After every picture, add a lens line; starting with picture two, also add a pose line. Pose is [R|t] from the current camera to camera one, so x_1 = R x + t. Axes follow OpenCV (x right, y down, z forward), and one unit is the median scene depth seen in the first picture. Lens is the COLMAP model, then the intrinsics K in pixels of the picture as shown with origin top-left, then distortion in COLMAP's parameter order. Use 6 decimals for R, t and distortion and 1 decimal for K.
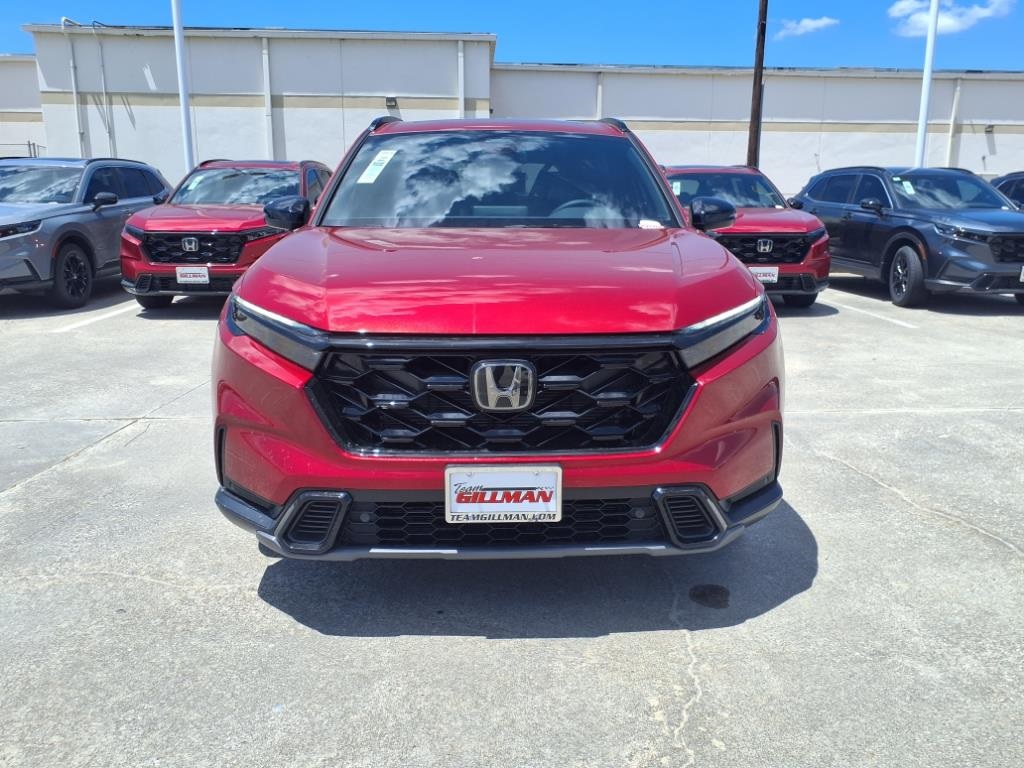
lens RADIAL K [[865.6, 0, 512.0], [0, 865.6, 384.0], [0, 0, 1]] dist [0.012169, -0.008292]
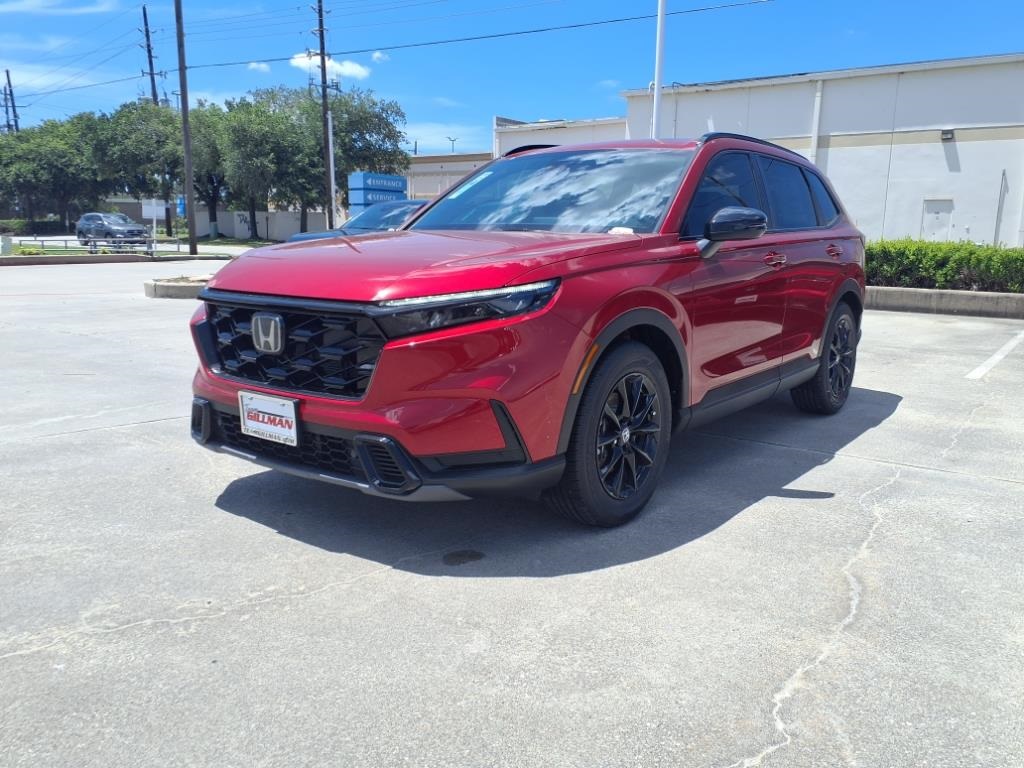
lens RADIAL K [[848.4, 0, 512.4], [0, 848.4, 420.3], [0, 0, 1]] dist [0.016035, -0.010729]
pose [[0.764337, 0.144765, -0.628357, 0.975808], [-0.149846, 0.987672, 0.045273, 0.015847], [0.627165, 0.059553, 0.776607, 0.209829]]
